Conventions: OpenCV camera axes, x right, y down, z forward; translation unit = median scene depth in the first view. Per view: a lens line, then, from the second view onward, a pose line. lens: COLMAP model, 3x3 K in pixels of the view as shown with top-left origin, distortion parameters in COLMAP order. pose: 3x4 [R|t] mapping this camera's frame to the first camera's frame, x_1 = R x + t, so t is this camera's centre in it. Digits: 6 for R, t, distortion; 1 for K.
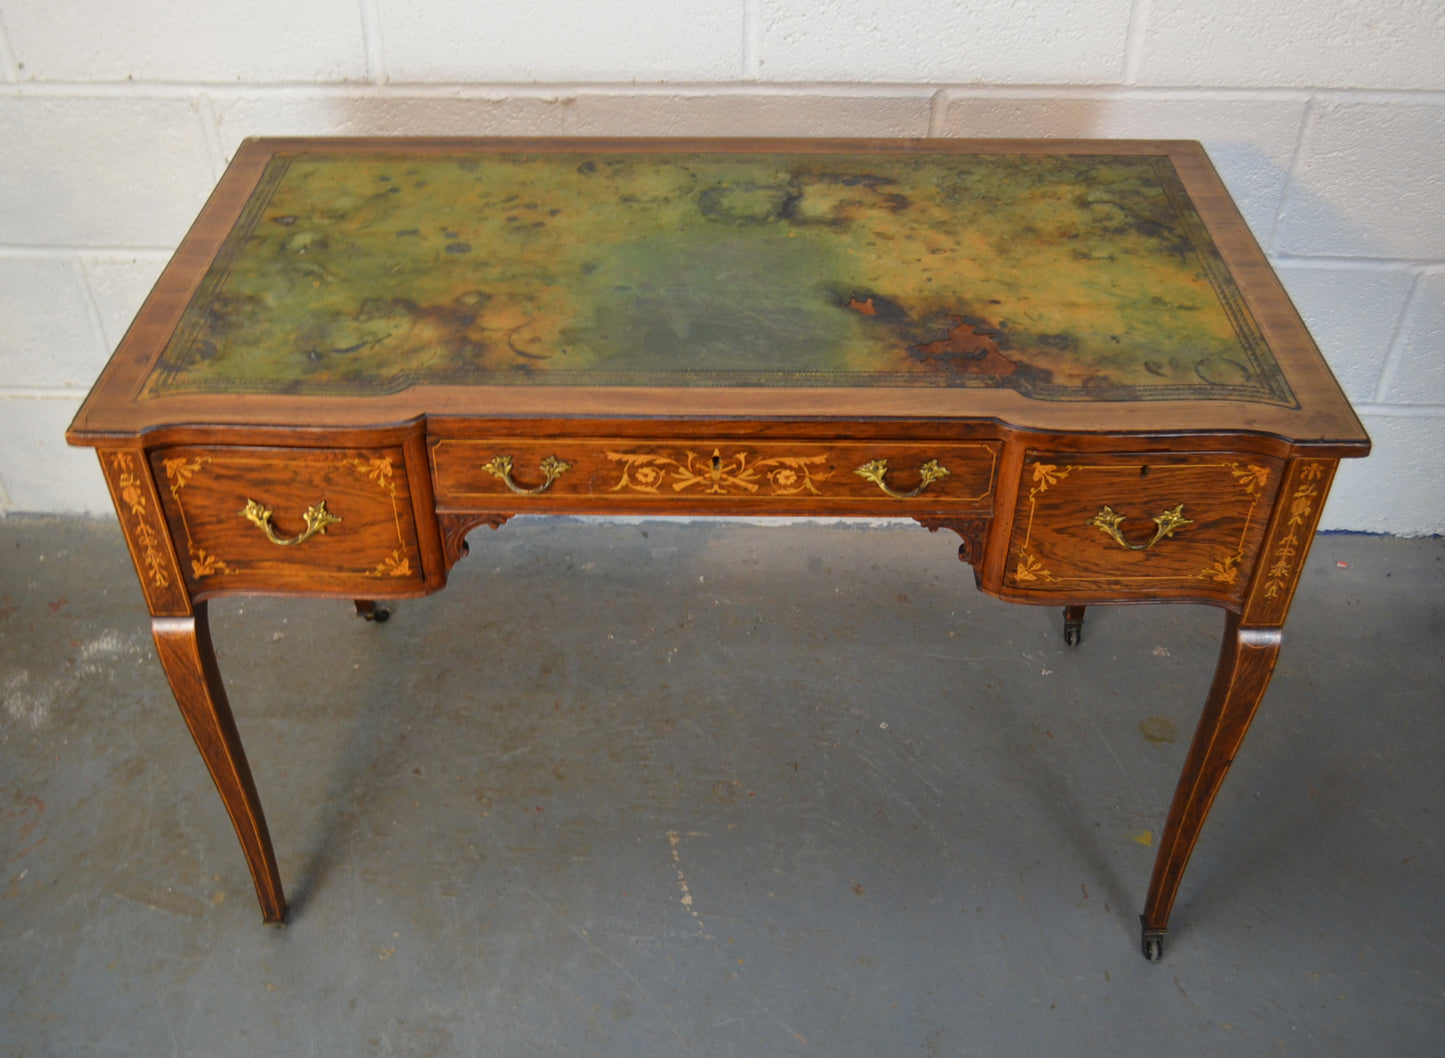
lens RADIAL K [[1442.5, 0, 699.2], [0, 1442.5, 534.1], [0, 0, 1]] dist [-0.027545, 0.000000]
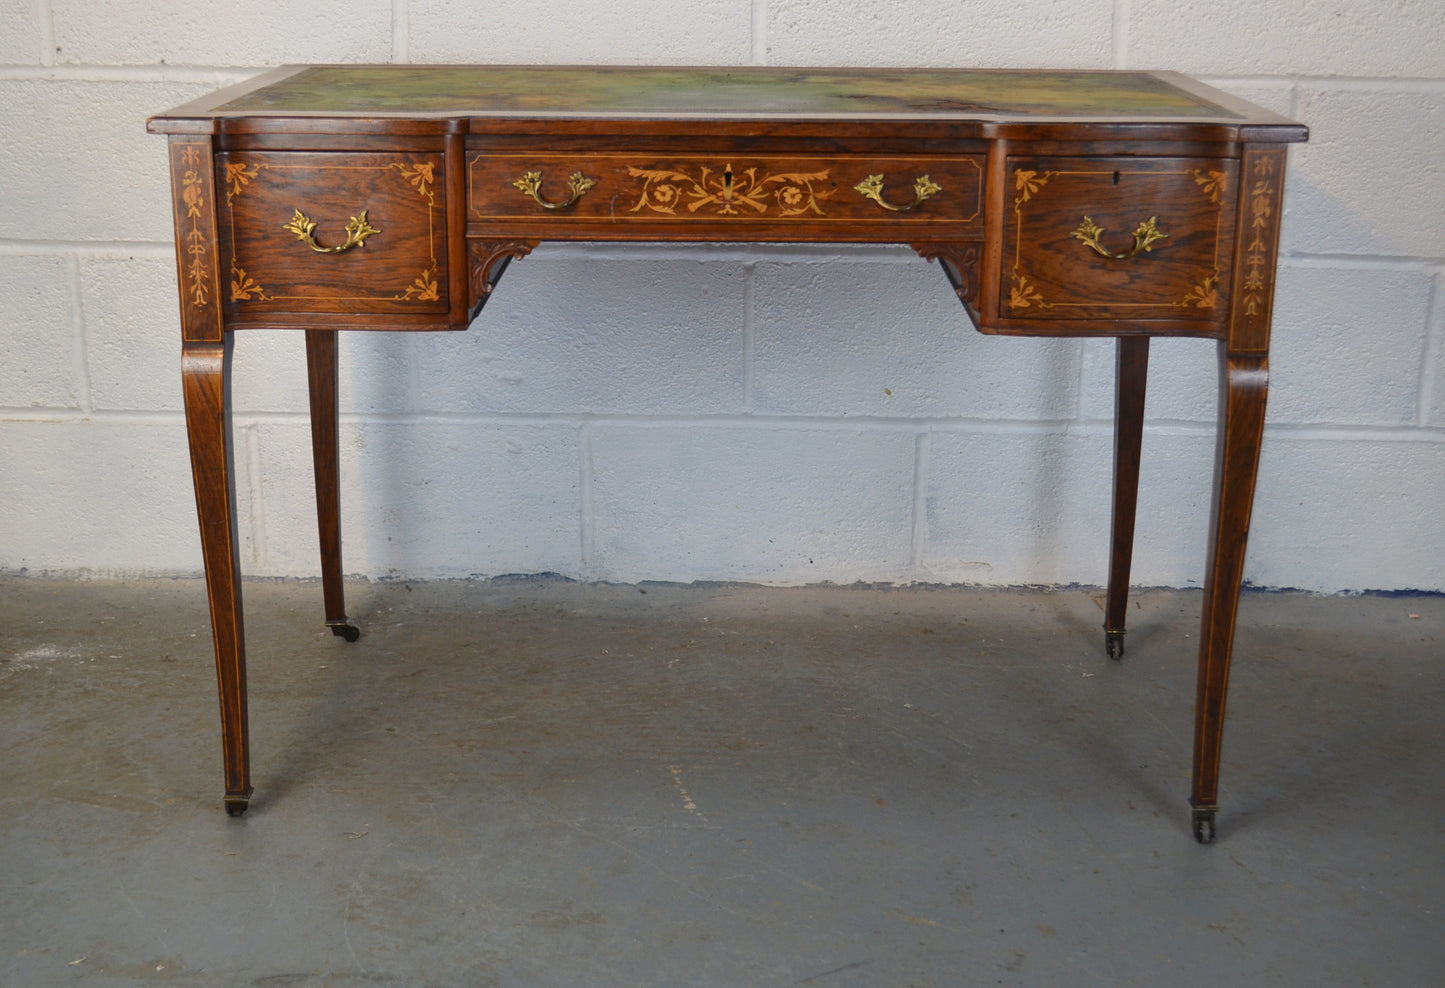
lens RADIAL K [[1995.7, 0, 704.7], [0, 1995.7, 520.7], [0, 0, 1]] dist [-0.033946, 0.000000]
pose [[0.999923, 0.010674, 0.006391, -0.012536], [-0.007439, 0.924730, -0.380551, 0.742038], [-0.009972, 0.380474, 0.924738, -0.293336]]
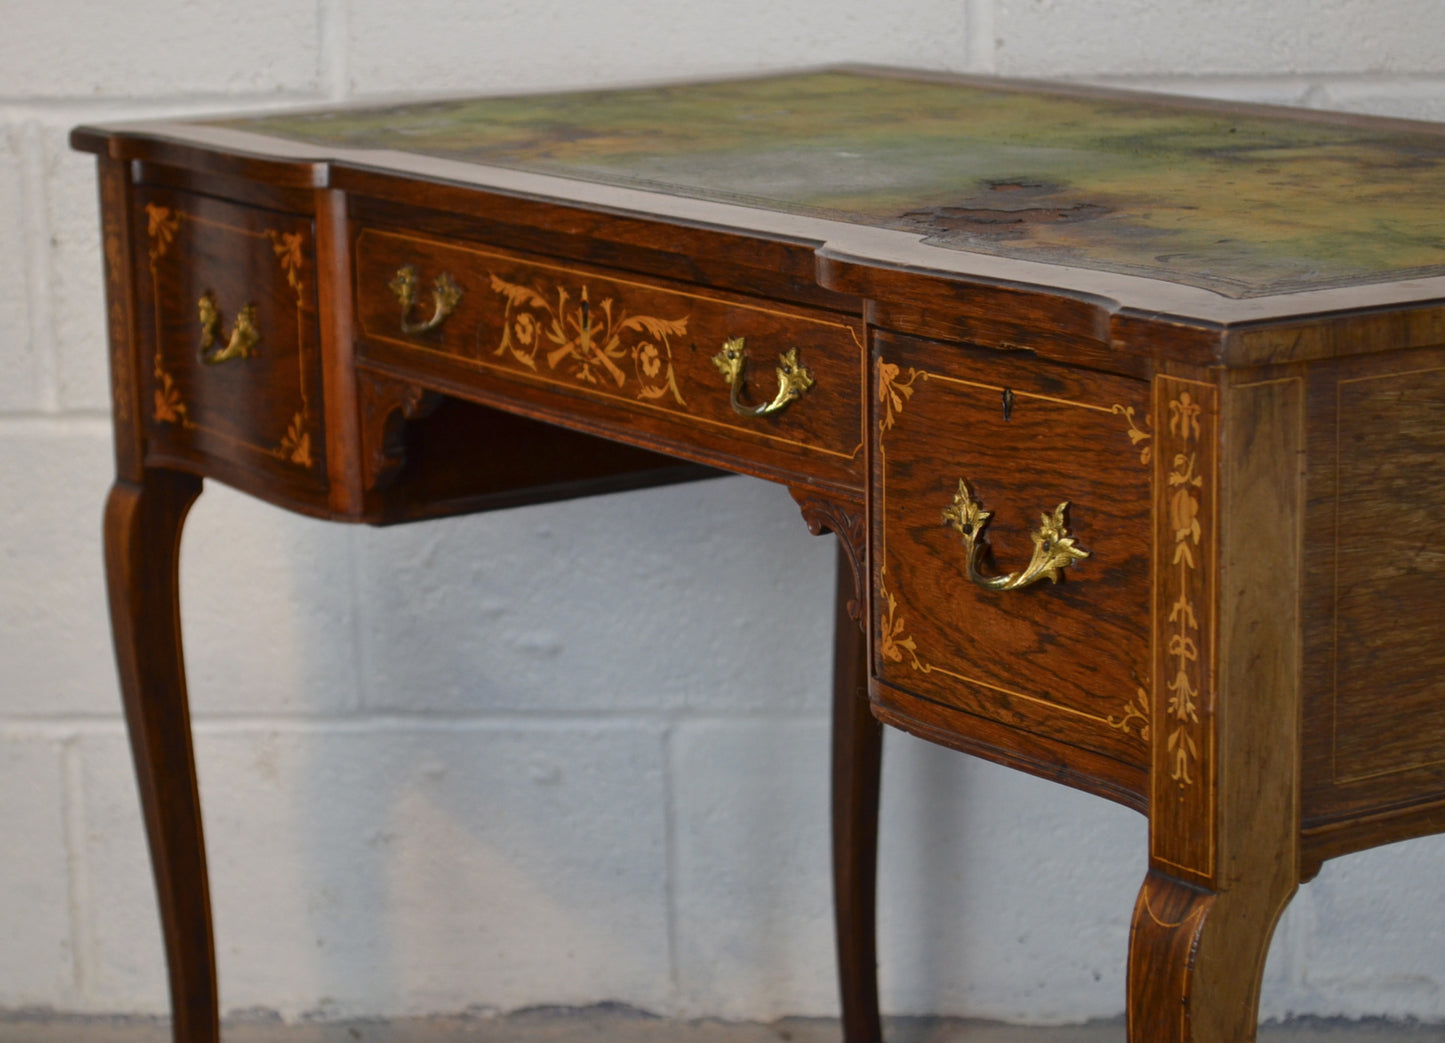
lens RADIAL K [[3570.2, 0, 706.7], [0, 3570.2, 523.0], [0, 0, 1]] dist [0.002895, 0.000000]
pose [[0.554279, 0.163311, -0.816152, 1.159590], [-0.513337, 0.838935, -0.180756, 0.240532], [0.655180, 0.519150, 0.548838, 0.291479]]
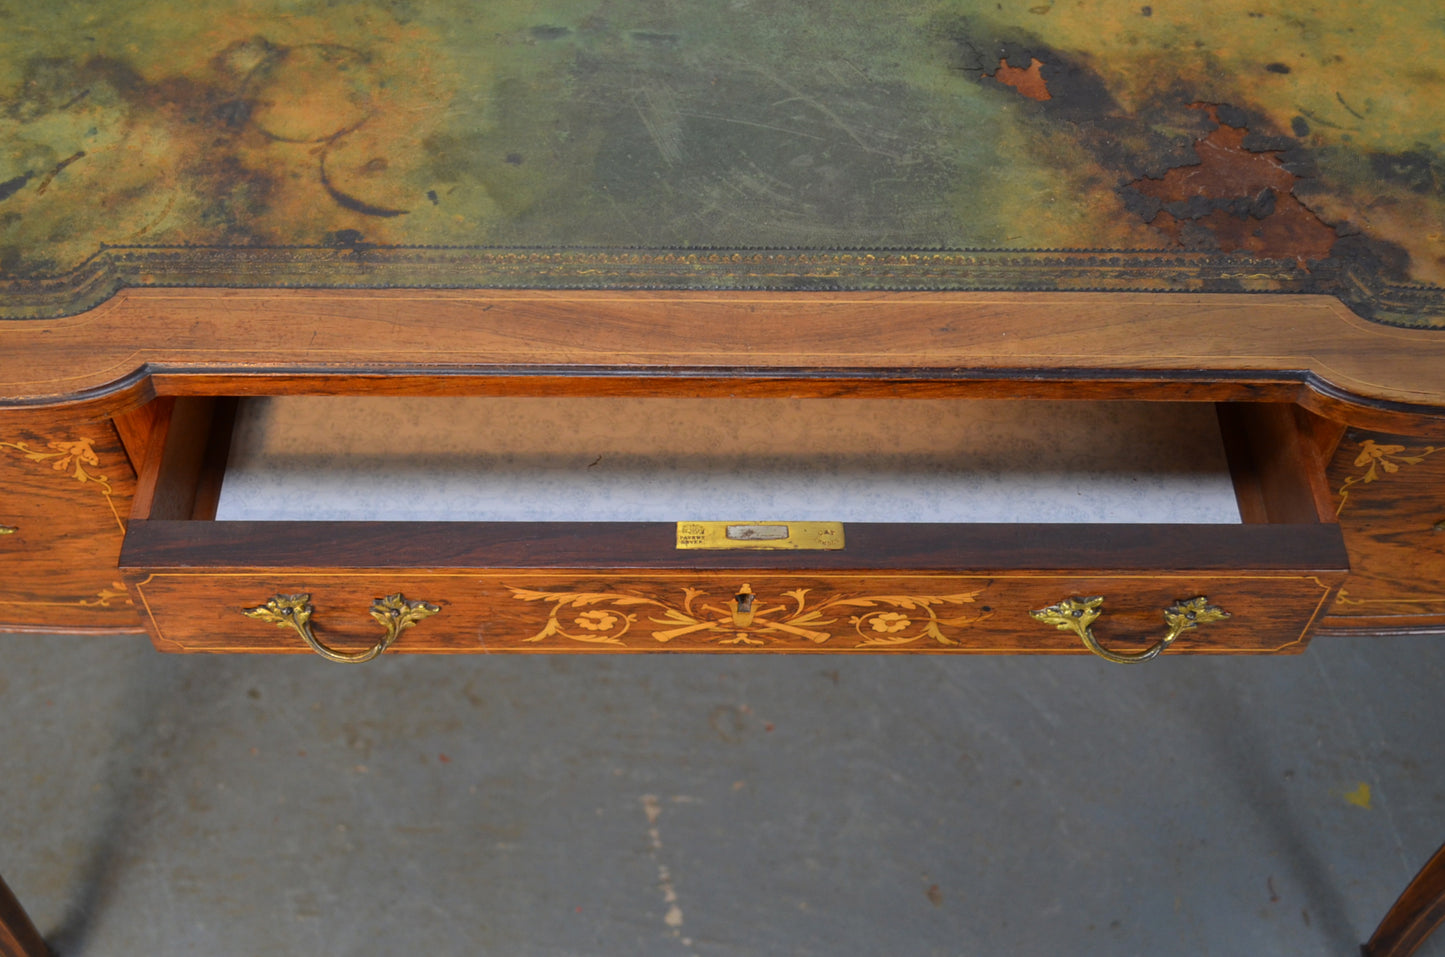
lens RADIAL K [[1721.2, 0, 756.8], [0, 1721.2, 480.6], [0, 0, 1]] dist [0.066681, 0.000000]
pose [[0.998843, -0.008824, 0.047283, -0.010142], [-0.004186, 0.963352, 0.268207, -0.232284], [-0.047917, -0.268095, 0.962200, 0.449451]]
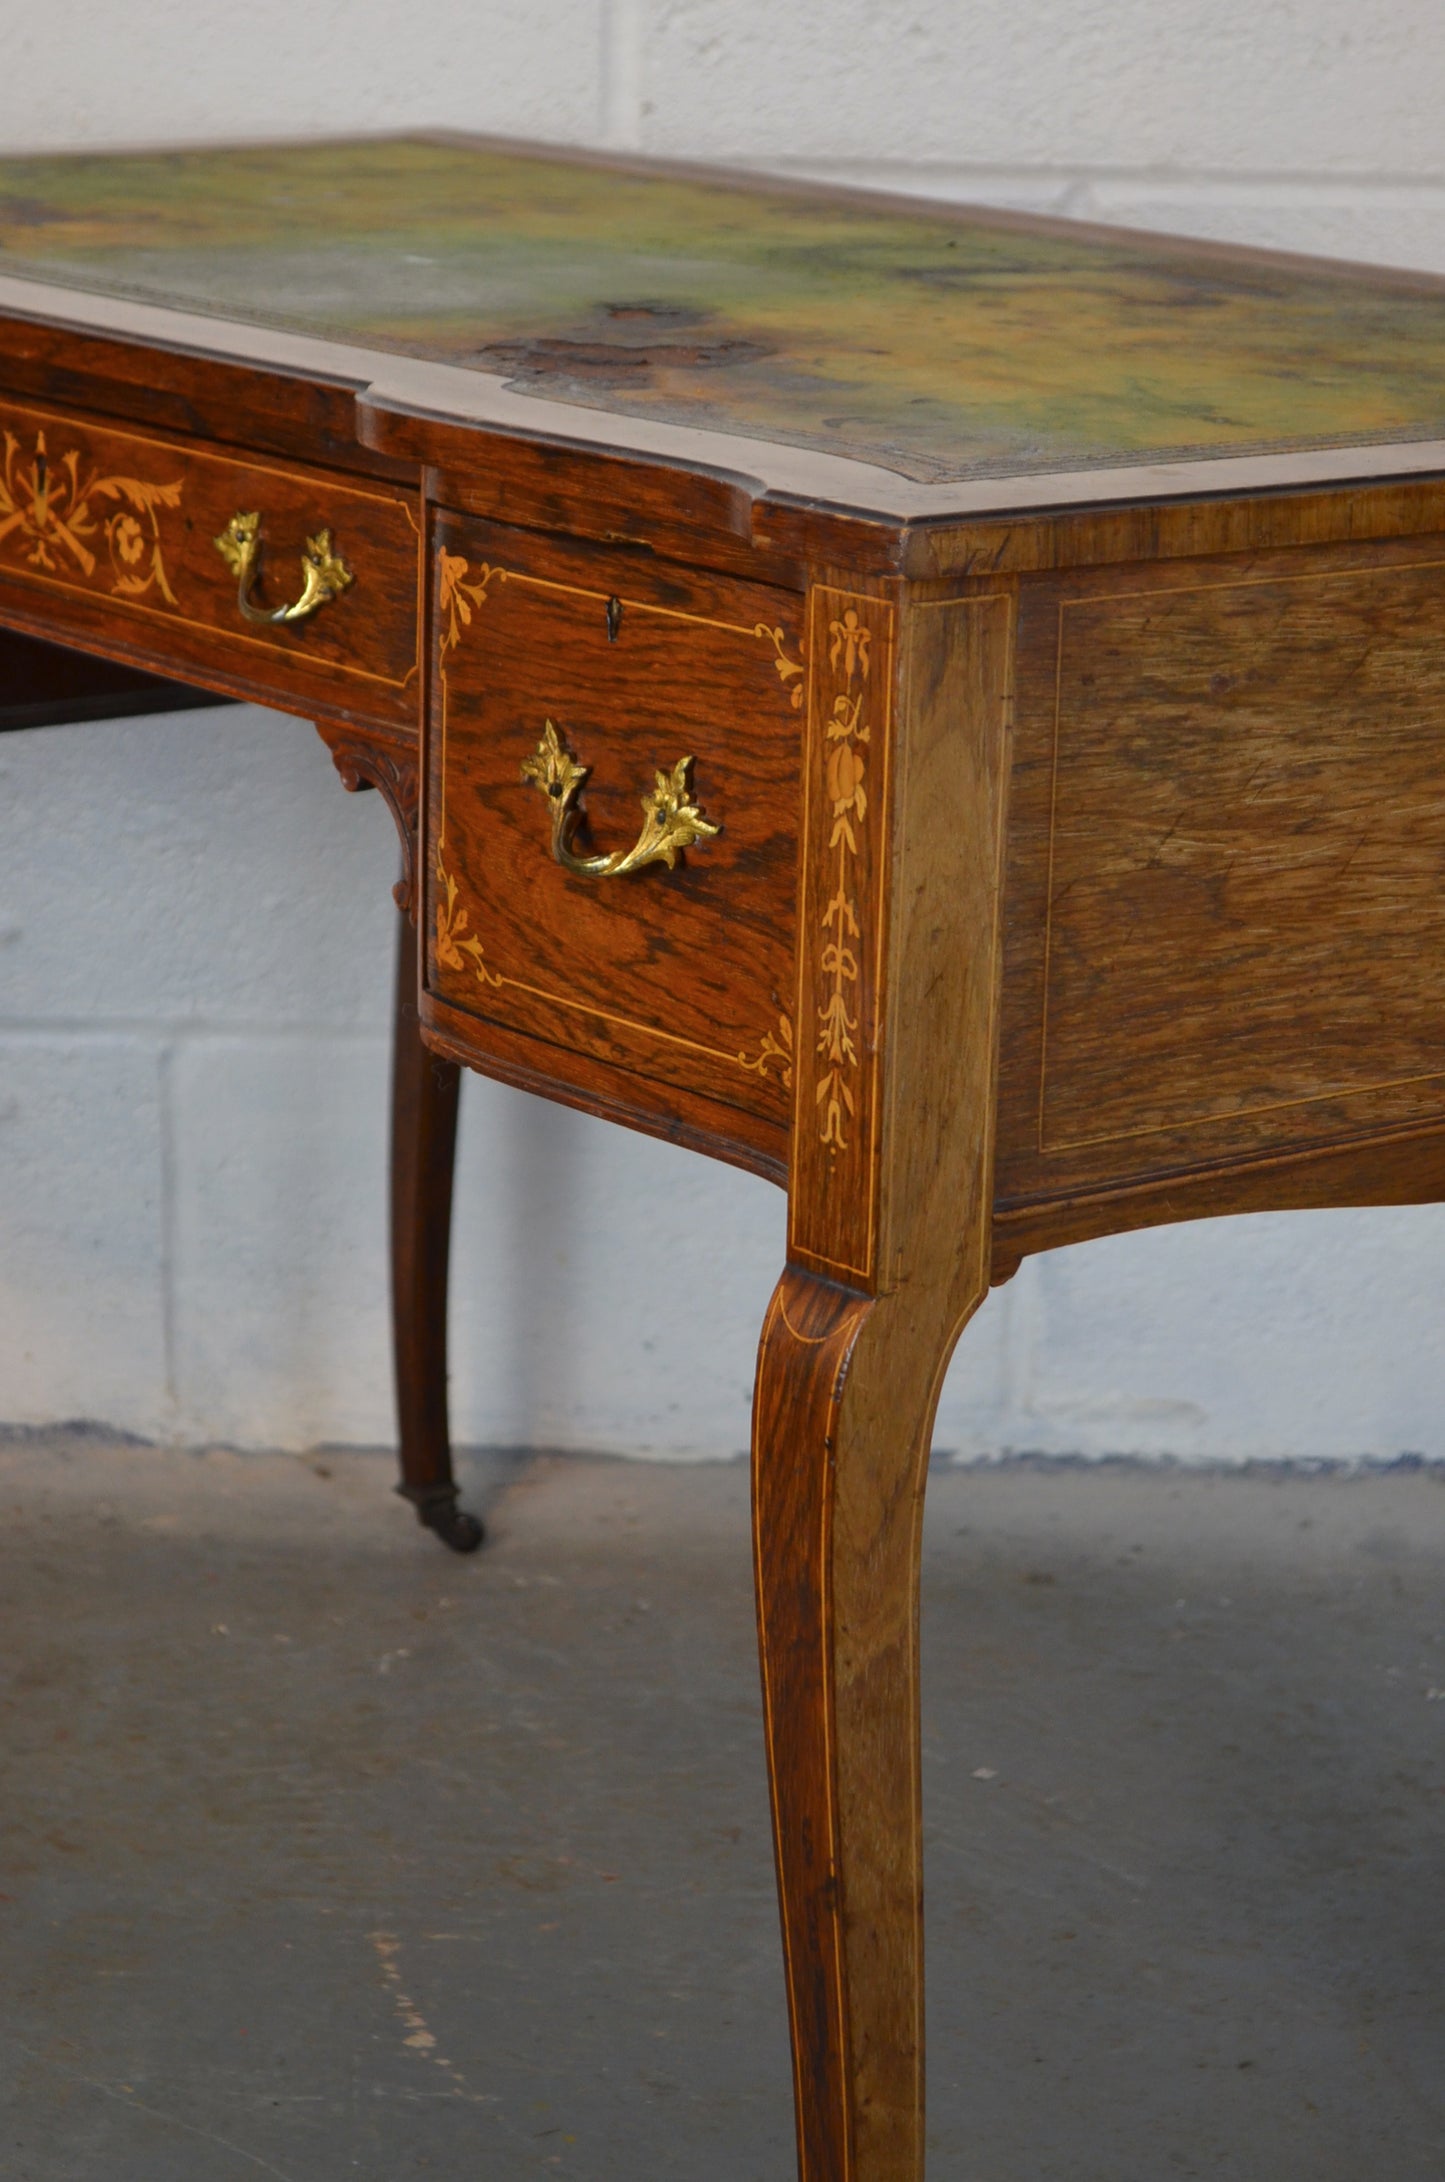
lens RADIAL K [[4902.2, 0, 730.3], [0, 4902.2, 1078.6], [0, 0, 1]] dist [-0.014731, 0.000000]
pose [[0.623015, 0.227961, -0.748255, 1.163323], [-0.516449, 0.838327, -0.174606, 0.226177], [0.587480, 0.495218, 0.640021, 0.304679]]
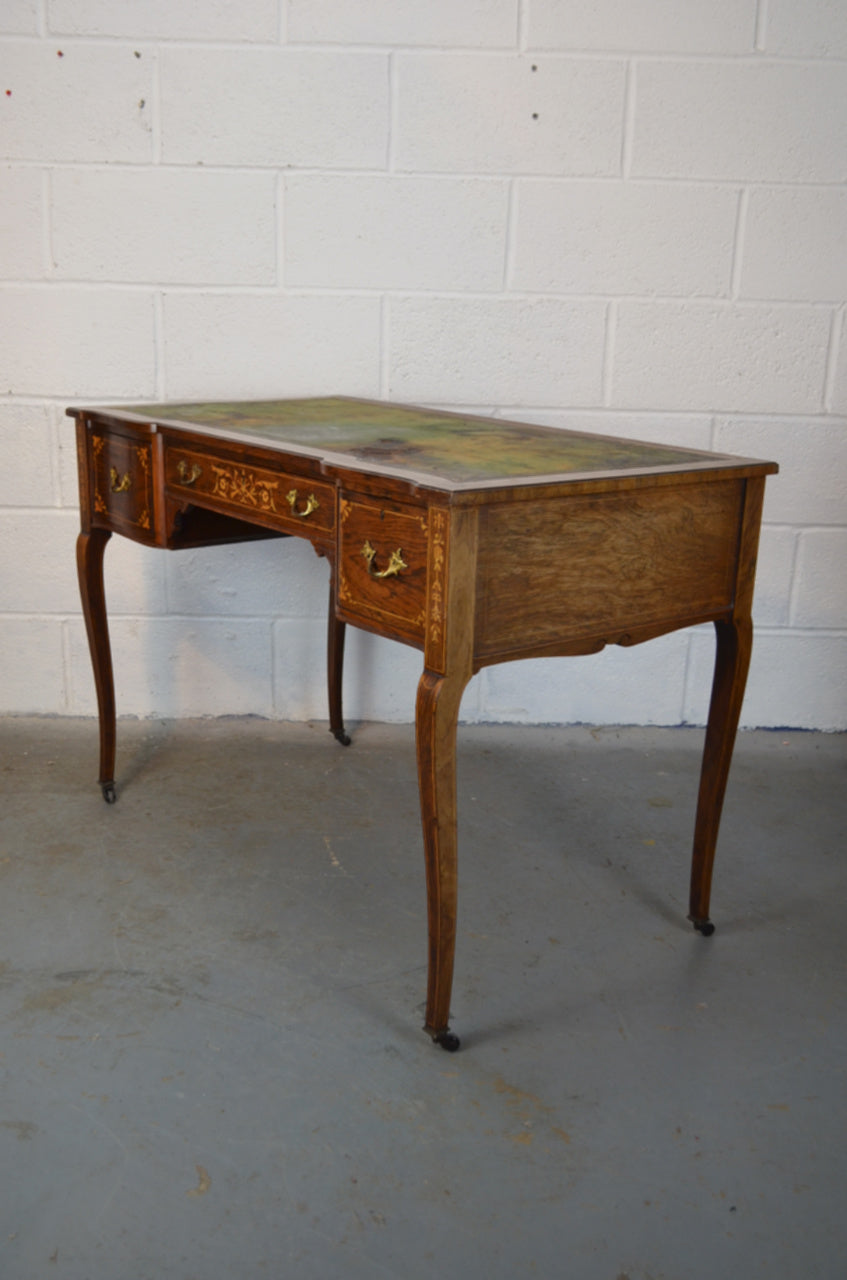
lens RADIAL K [[1247.0, 0, 422.6], [0, 1247.0, 639.3], [0, 0, 1]] dist [-0.021895, 0.000000]
pose [[0.628958, 0.231032, -0.742318, 1.214847], [-0.515013, 0.839083, -0.175217, 0.243025], [0.582386, 0.492507, 0.646733, 0.268272]]
